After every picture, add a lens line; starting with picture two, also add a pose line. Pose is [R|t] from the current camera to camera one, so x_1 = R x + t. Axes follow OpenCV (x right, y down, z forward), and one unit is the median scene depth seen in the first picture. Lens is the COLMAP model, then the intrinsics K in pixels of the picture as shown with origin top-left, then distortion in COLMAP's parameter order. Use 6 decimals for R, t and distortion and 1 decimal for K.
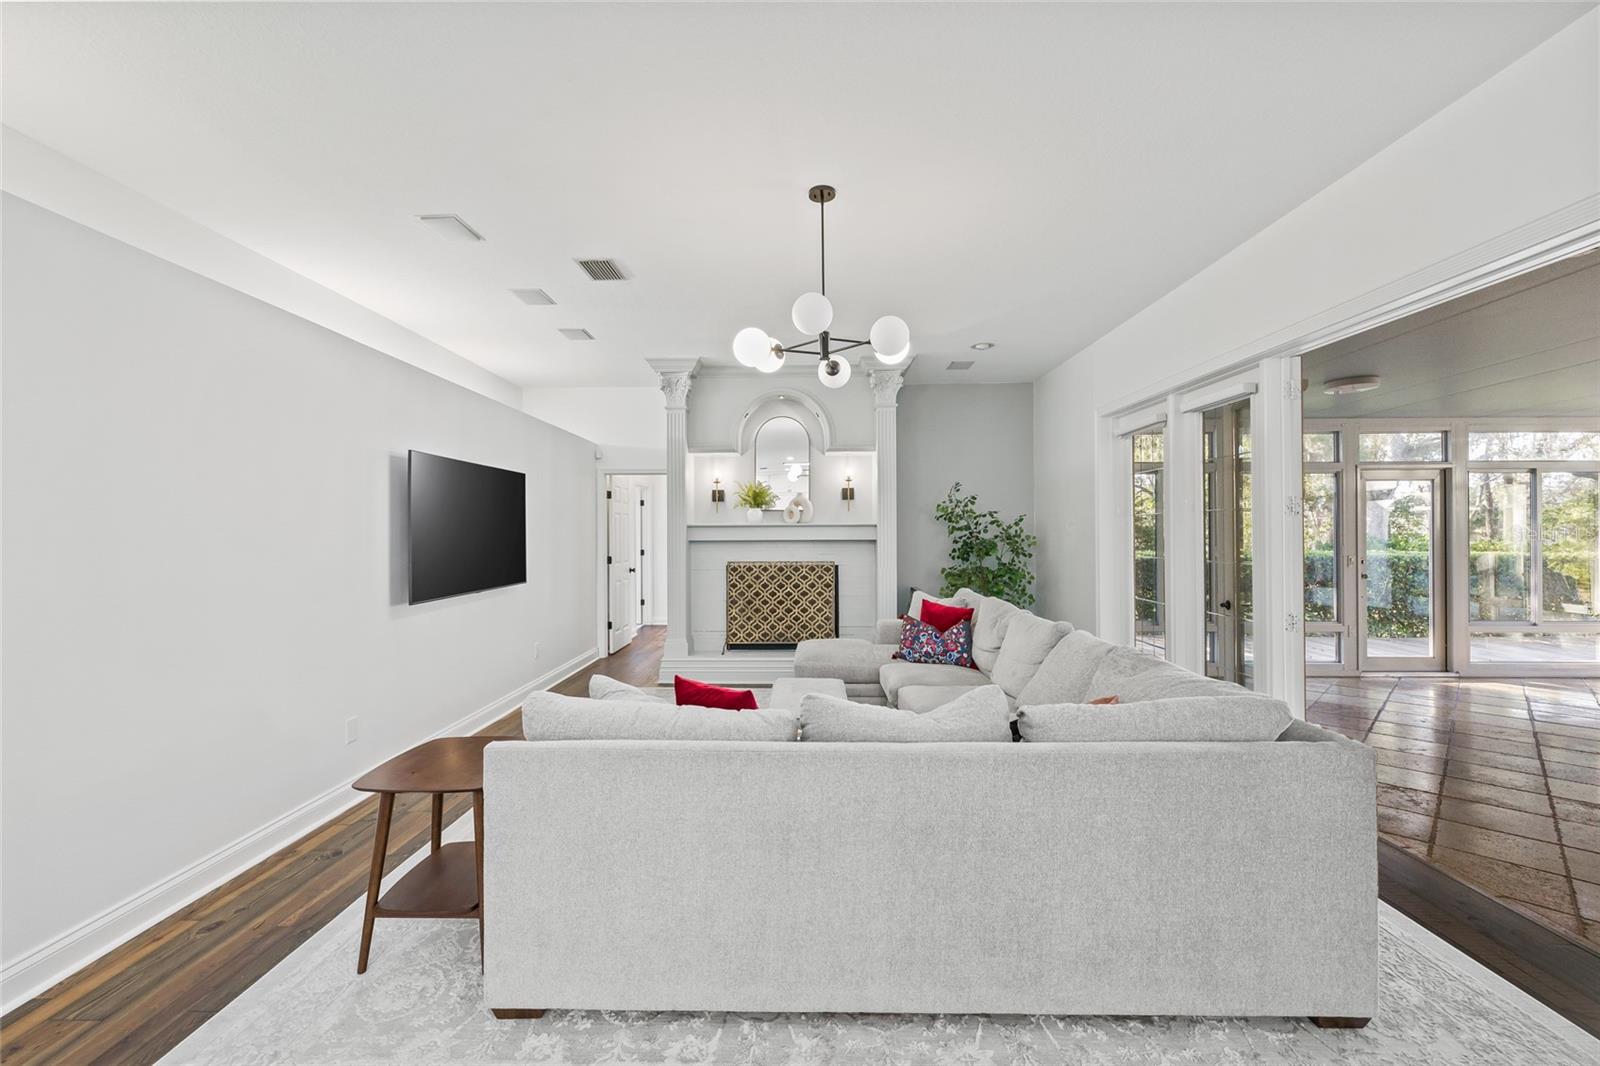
lens RADIAL K [[672.0, 0, 794.2], [0, 672.0, 536.5], [0, 0, 1]] dist [-0.000209, 0.000381]
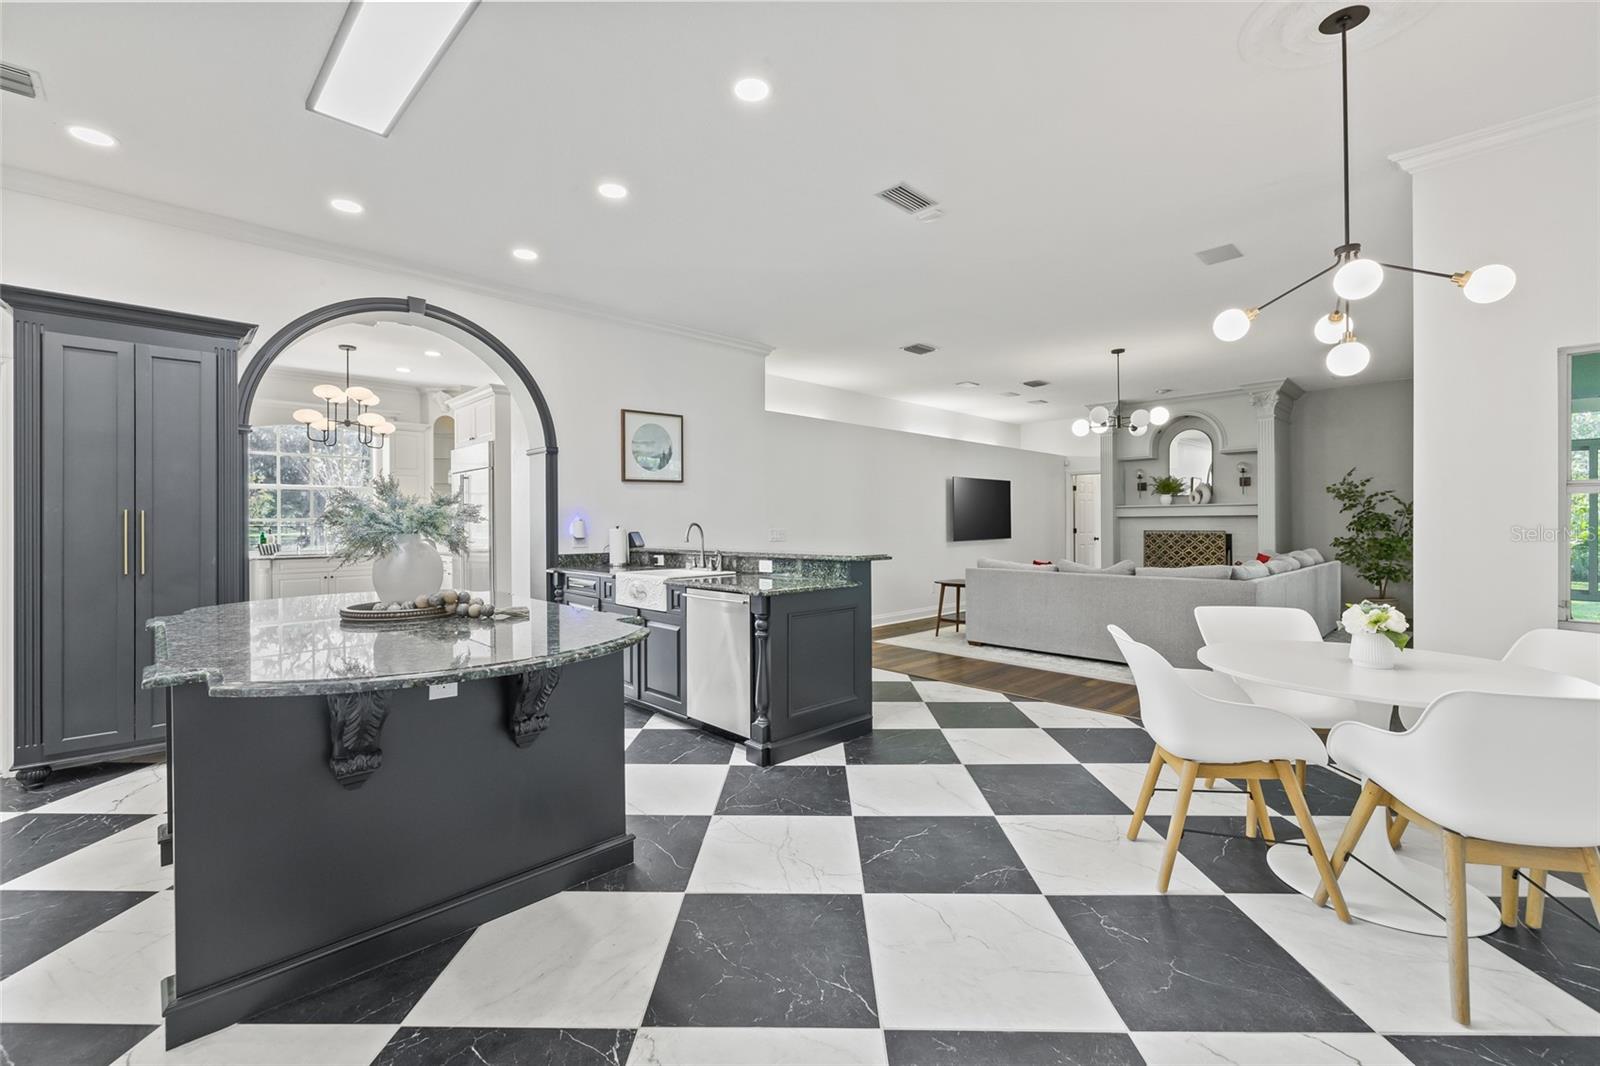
lens RADIAL K [[667.5, 0, 797.1], [0, 667.5, 524.2], [0, 0, 1]] dist [0.001523, -0.000121]
pose [[0.711029, 0.000925, -0.703162, 0.404184], [-0.000453, 1.000000, 0.000857, 0.022472], [0.703162, -0.000291, 0.711029, -0.620423]]
